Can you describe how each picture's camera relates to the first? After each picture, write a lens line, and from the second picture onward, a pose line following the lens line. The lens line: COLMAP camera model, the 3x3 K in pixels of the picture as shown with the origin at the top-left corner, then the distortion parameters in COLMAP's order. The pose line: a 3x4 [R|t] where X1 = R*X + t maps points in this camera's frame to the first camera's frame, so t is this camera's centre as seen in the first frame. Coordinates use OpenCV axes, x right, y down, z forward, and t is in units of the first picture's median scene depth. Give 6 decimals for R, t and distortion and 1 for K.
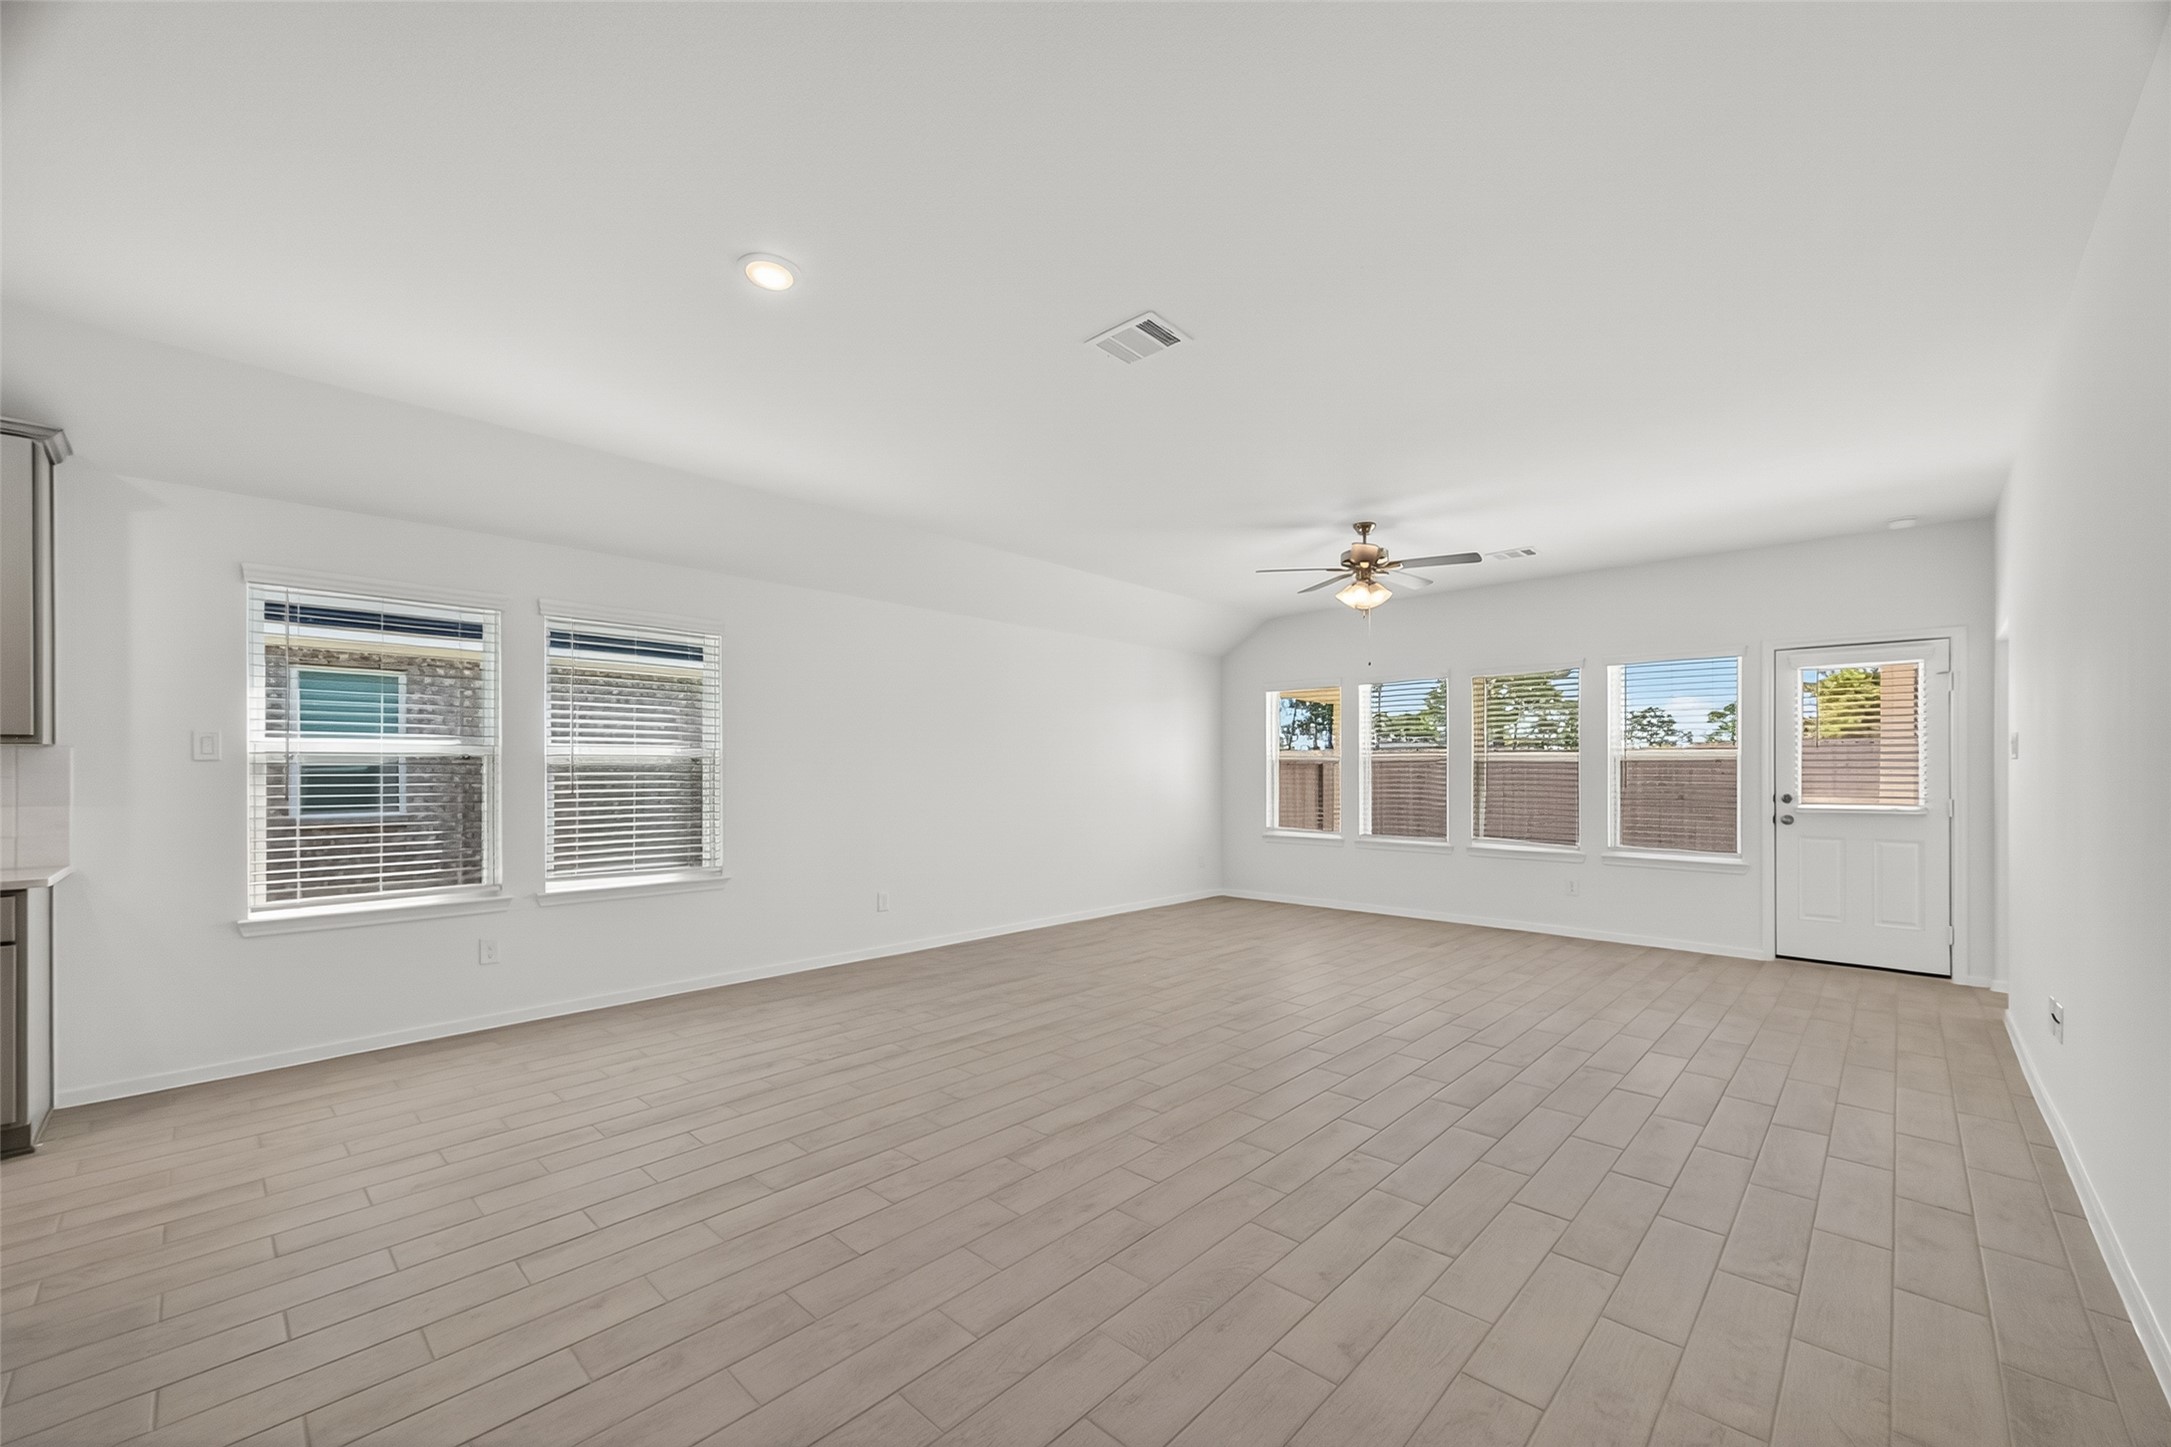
lens RADIAL K [[865.8, 0, 1082.3], [0, 865.8, 778.8], [0, 0, 1]] dist [0.000047, 0.000042]
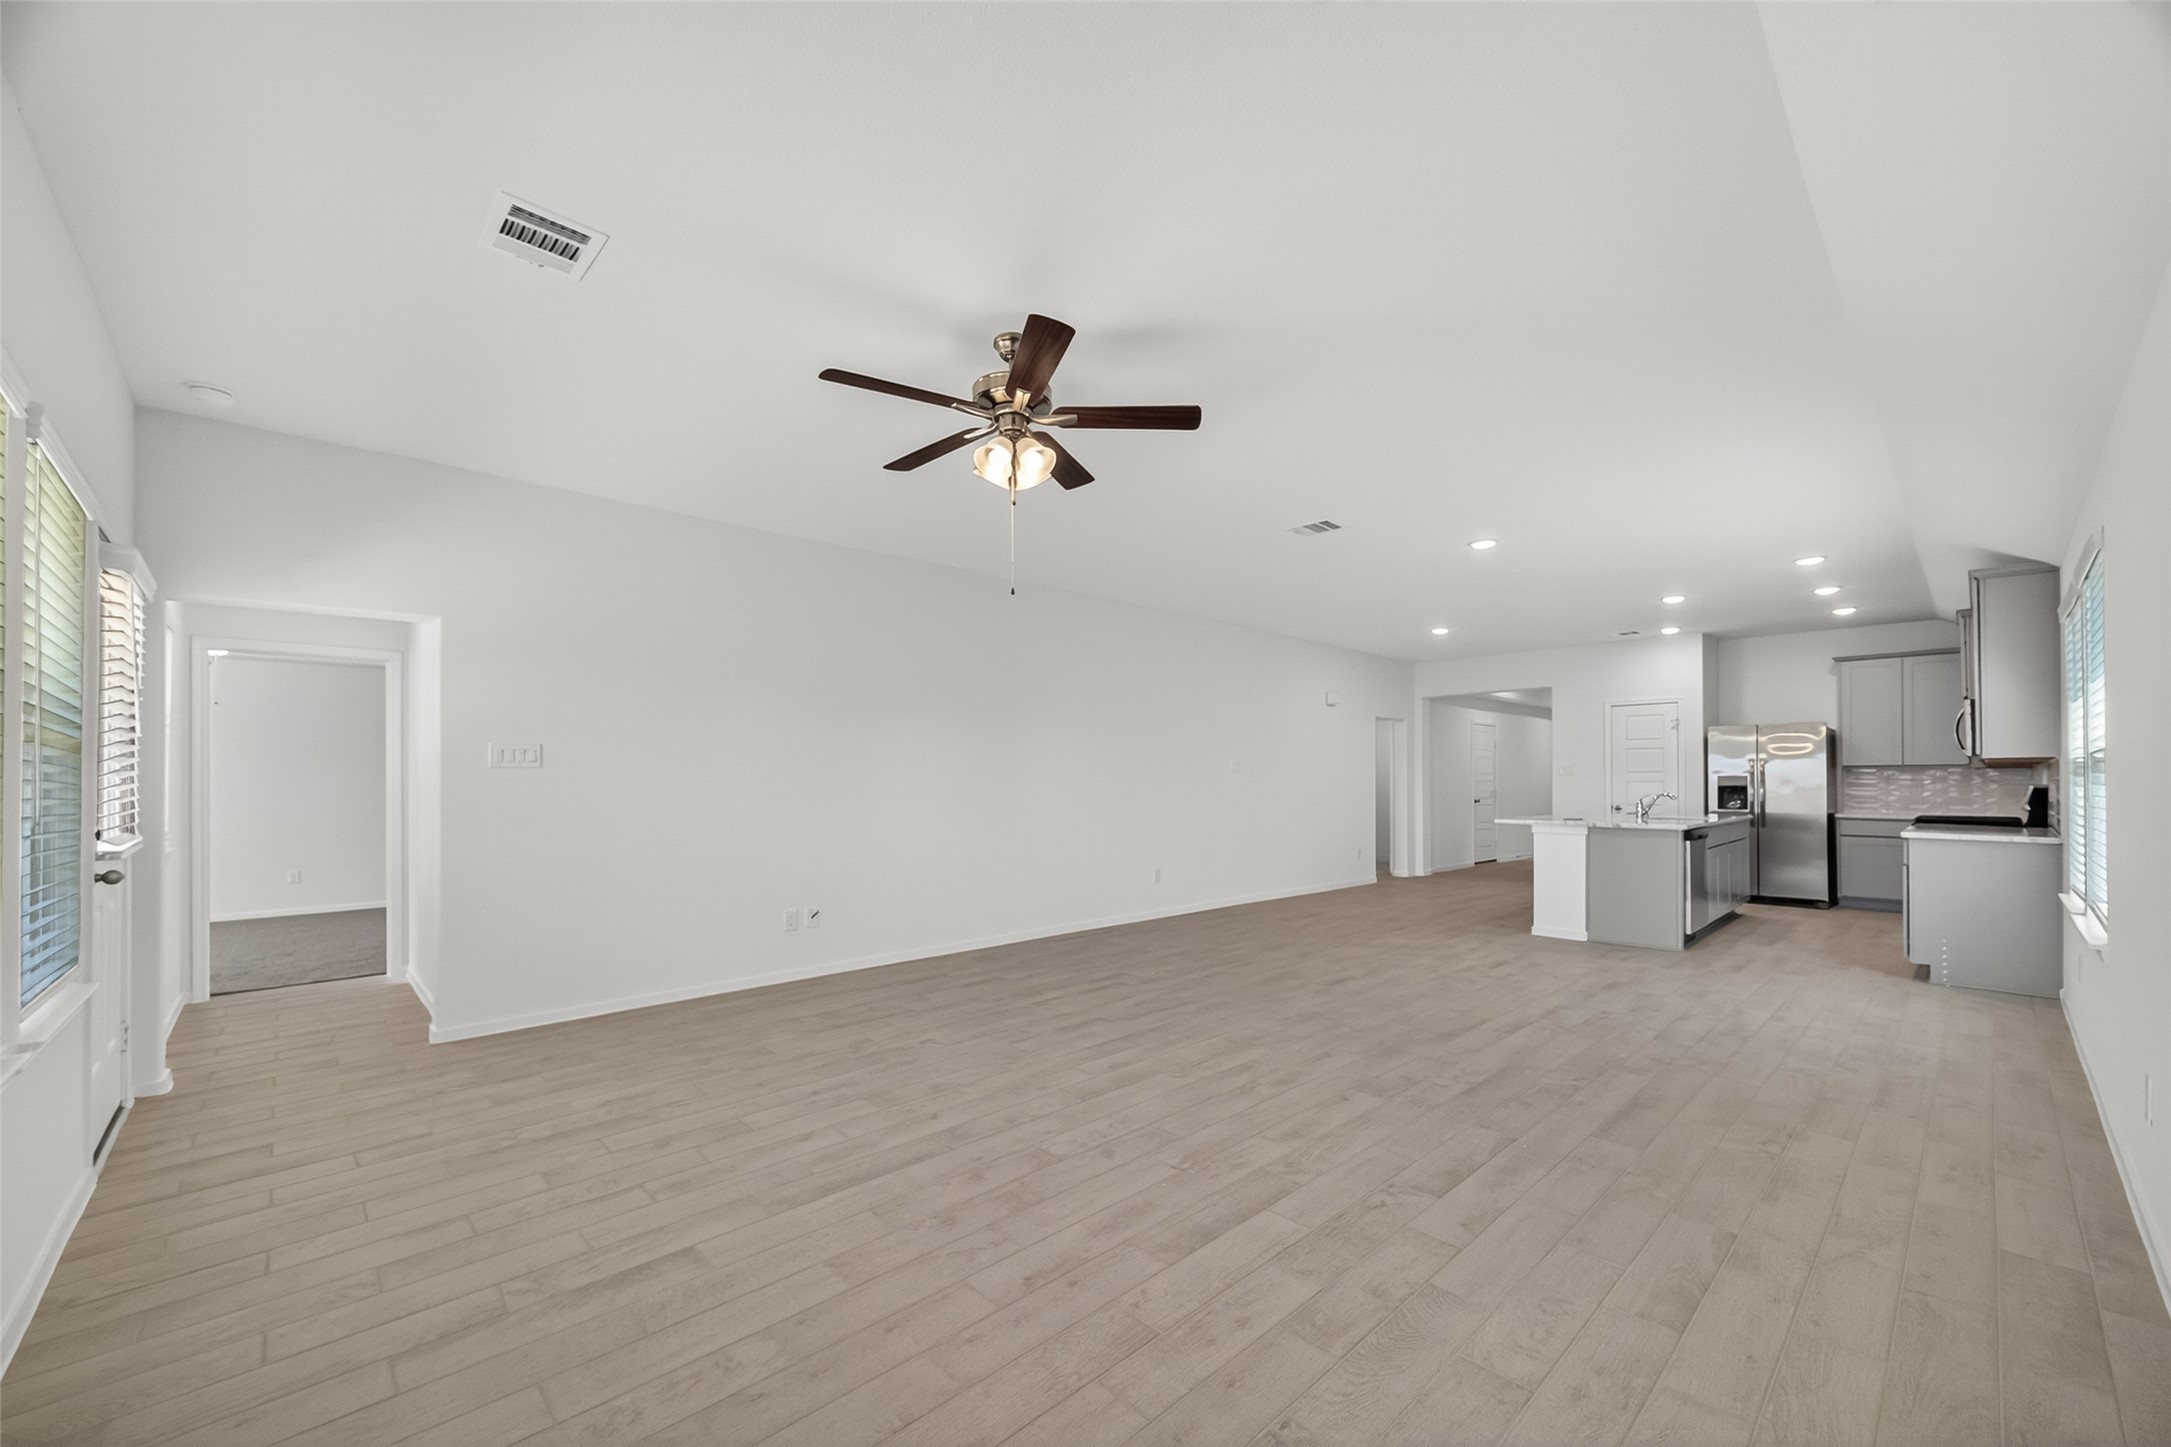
lens RADIAL K [[841.7, 0, 1090.6], [0, 841.7, 774.3], [0, 0, 1]] dist [-0.000939, 0.000001]
pose [[-0.998683, 0.005593, 0.050997, 0.296570], [0.005464, 0.999982, -0.002660, -0.007667], [-0.051011, -0.002378, -0.998695, 1.853880]]
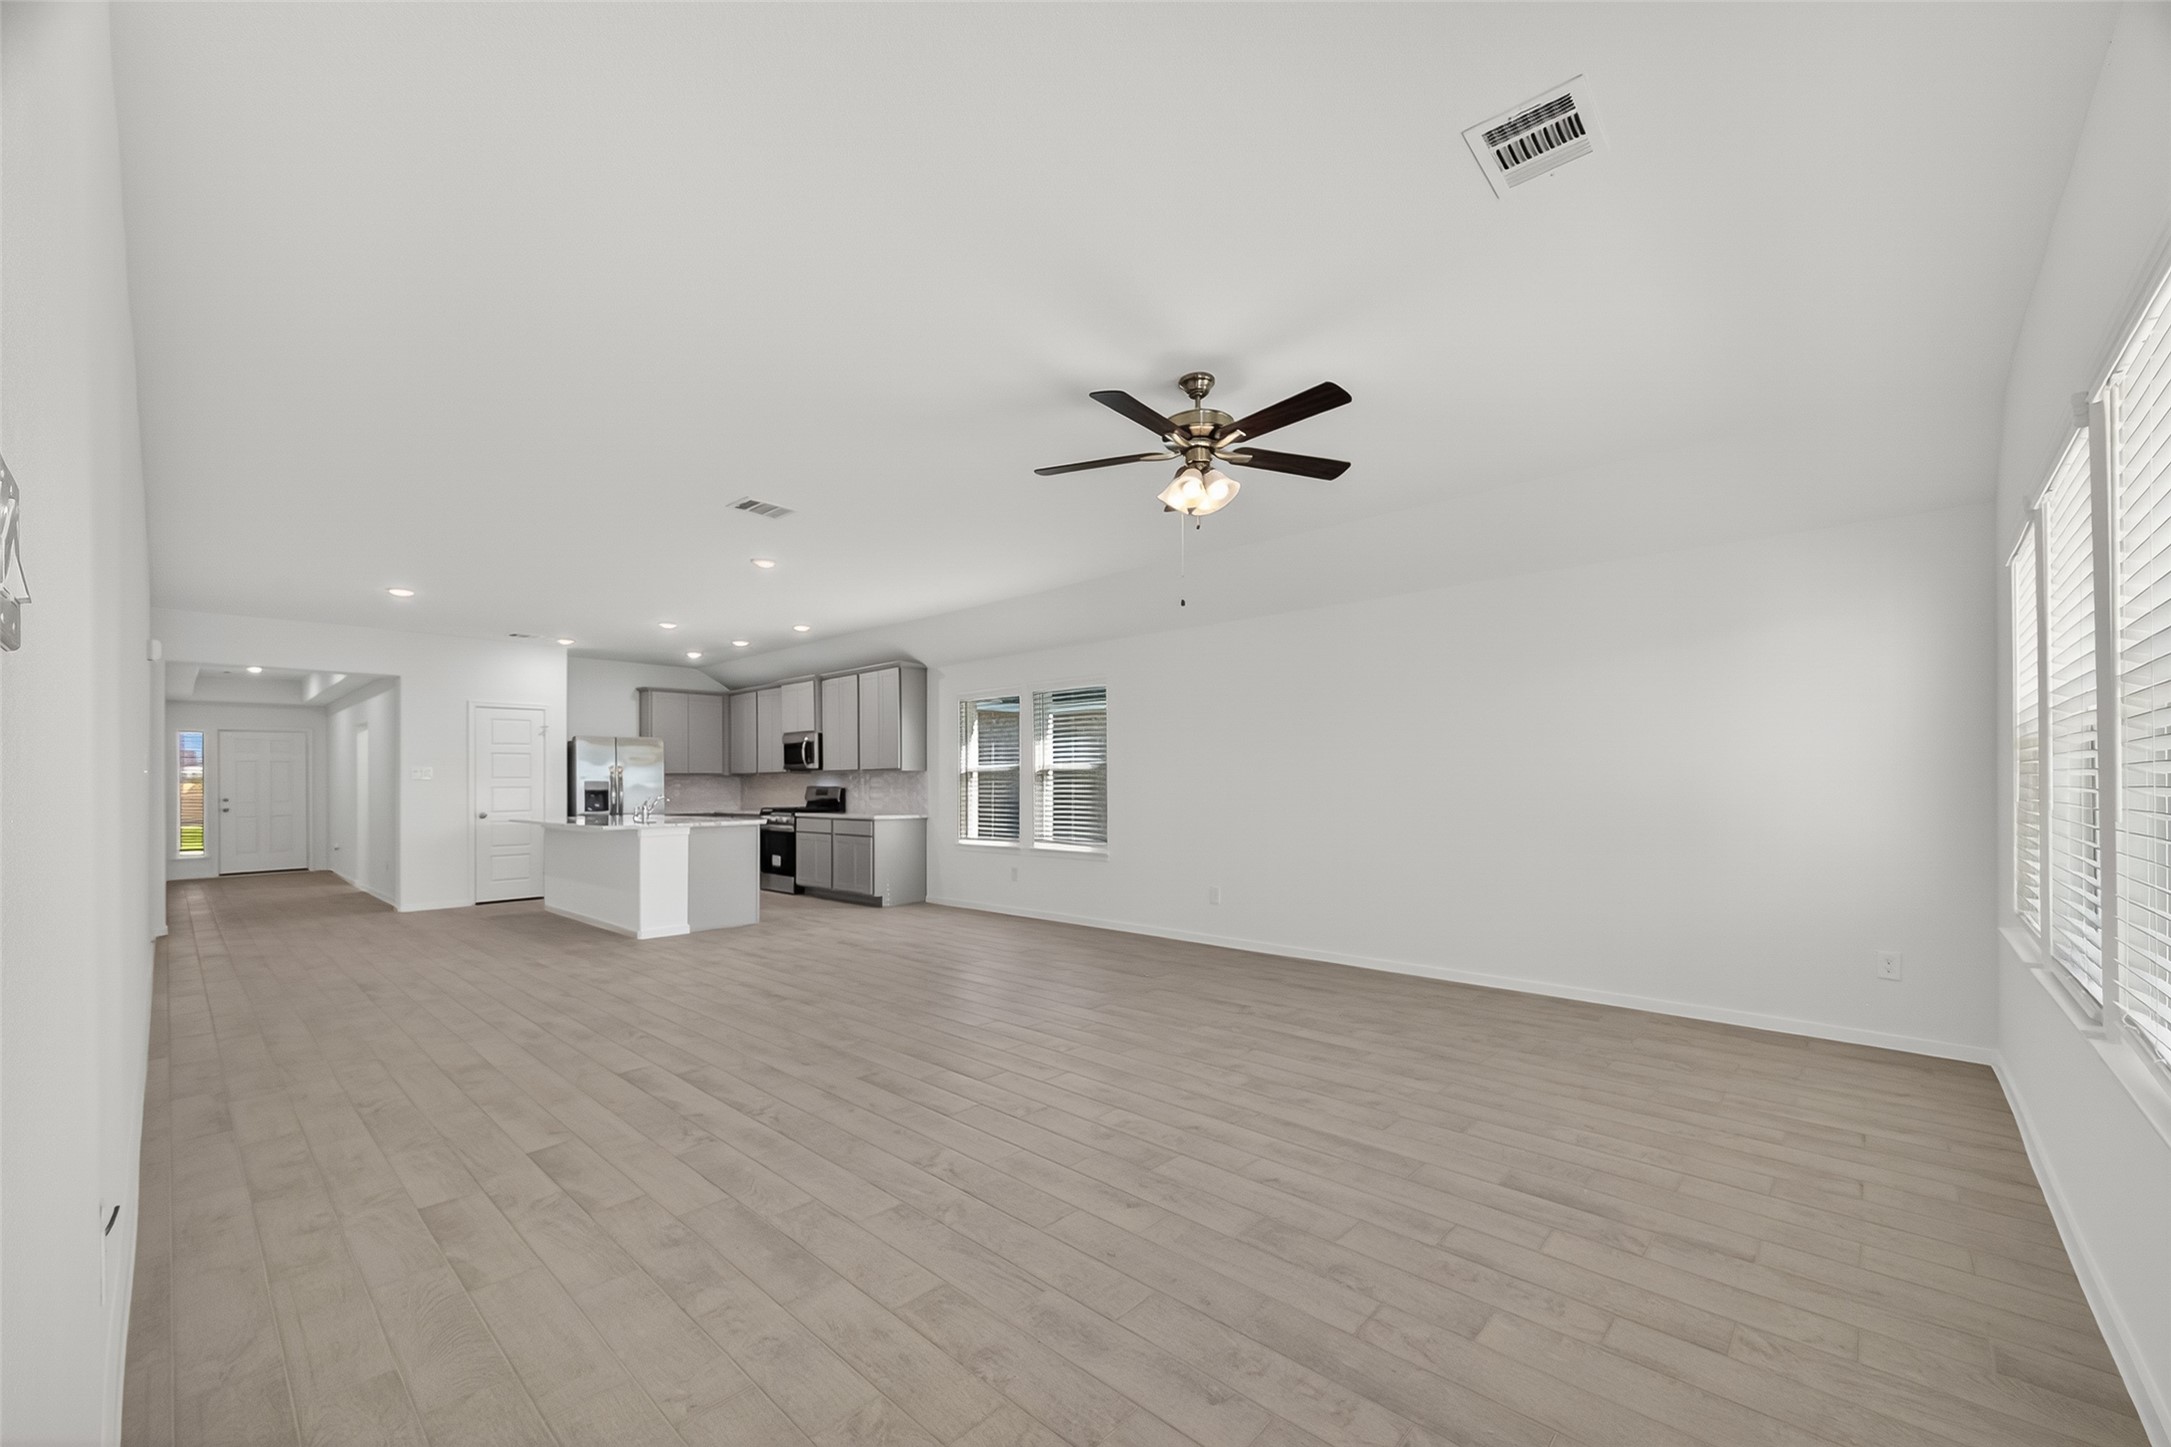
lens RADIAL K [[865.8, 0, 1082.3], [0, 865.8, 778.8], [0, 0, 1]] dist [0.000047, 0.000042]
pose [[0.006190, -0.000200, -0.999981, 1.136112], [0.000744, 1.000000, -0.000195, -0.005727], [0.999981, -0.000743, 0.006190, 1.089415]]
